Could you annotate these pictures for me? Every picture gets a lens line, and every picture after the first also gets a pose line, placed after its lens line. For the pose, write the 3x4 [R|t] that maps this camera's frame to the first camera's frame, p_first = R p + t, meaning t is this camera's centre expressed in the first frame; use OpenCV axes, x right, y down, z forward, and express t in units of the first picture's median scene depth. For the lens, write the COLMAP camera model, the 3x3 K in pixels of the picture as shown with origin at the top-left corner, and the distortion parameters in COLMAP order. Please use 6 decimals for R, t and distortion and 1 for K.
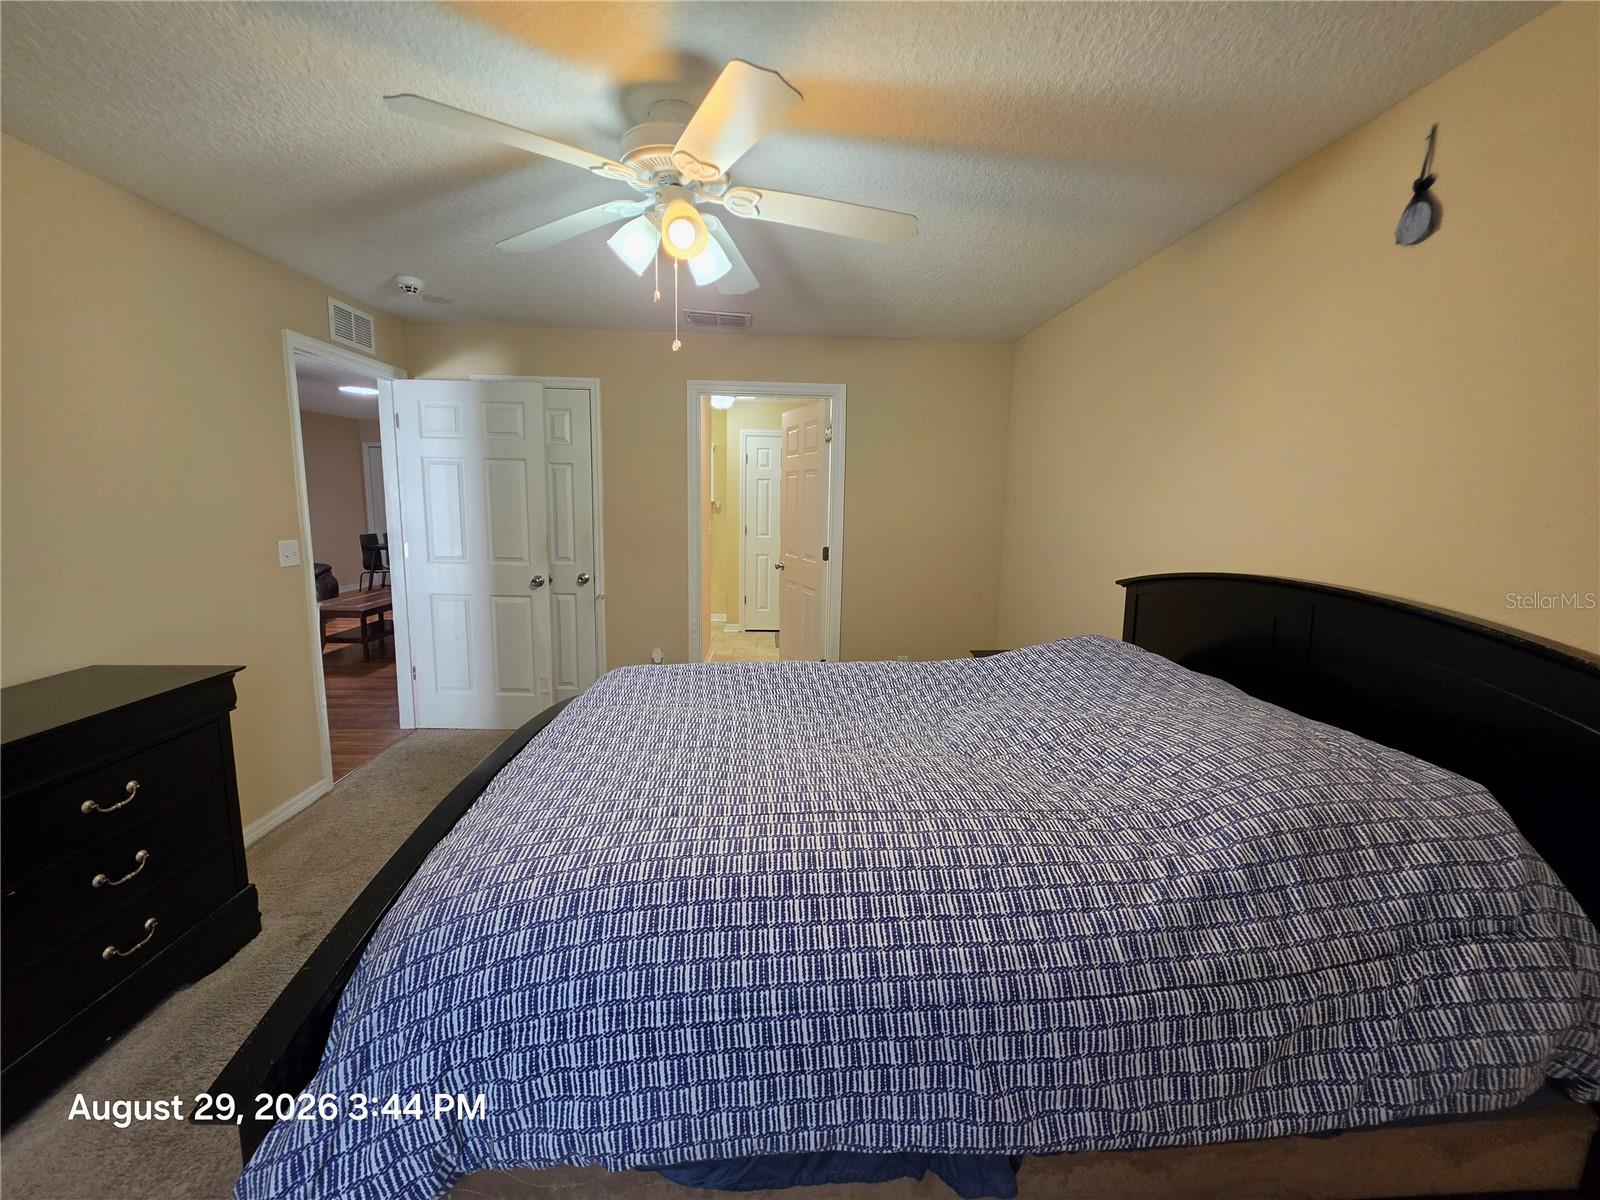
lens RADIAL K [[639.5, 0, 803.6], [0, 639.5, 588.5], [0, 0, 1]] dist [-0.000156, -0.000093]
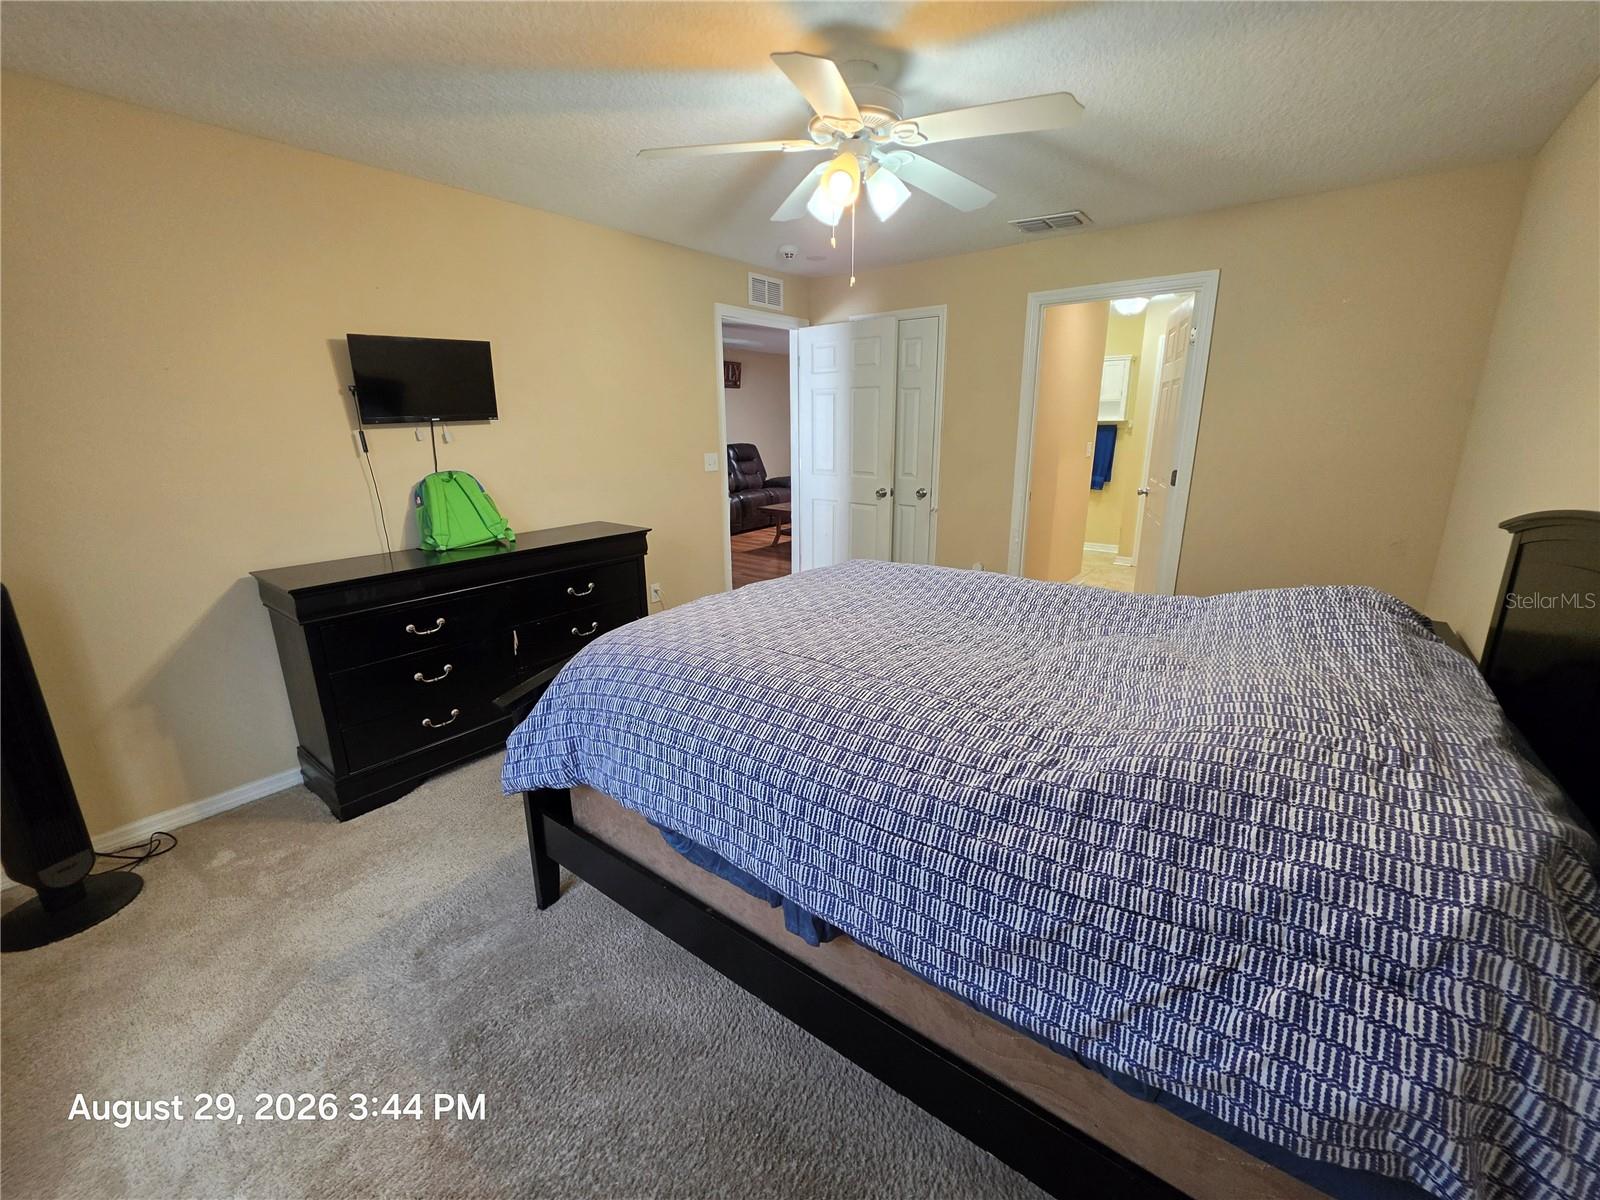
lens RADIAL K [[639.5, 0, 803.6], [0, 639.5, 588.5], [0, 0, 1]] dist [-0.000156, -0.000093]
pose [[0.754277, 0.143114, -0.640769, 0.329611], [-0.069966, 0.987917, 0.138289, 0.012868], [0.652818, -0.059476, 0.755176, 0.010408]]
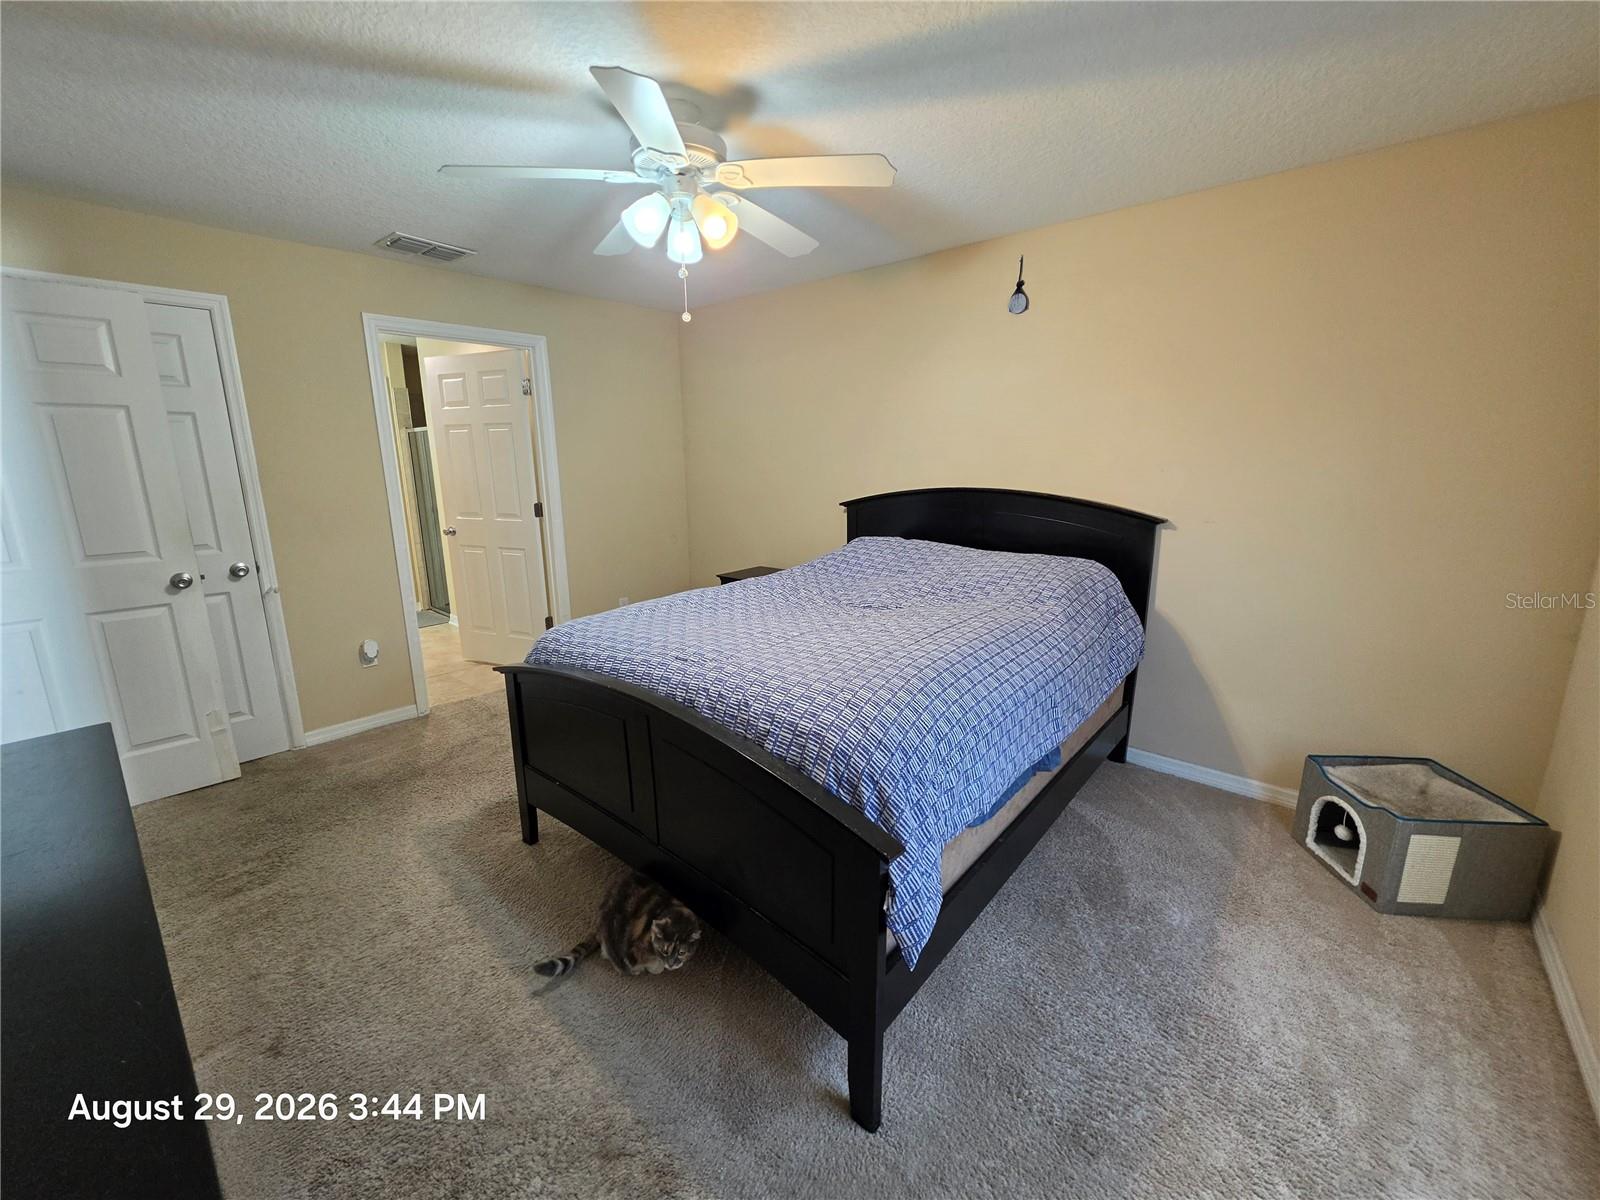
lens RADIAL K [[639.5, 0, 803.6], [0, 639.5, 588.5], [0, 0, 1]] dist [-0.000156, -0.000093]
pose [[0.706430, -0.172177, 0.686521, -0.538659], [0.122476, 0.985065, 0.121023, -0.005995], [-0.697105, -0.001412, 0.716967, 0.011933]]
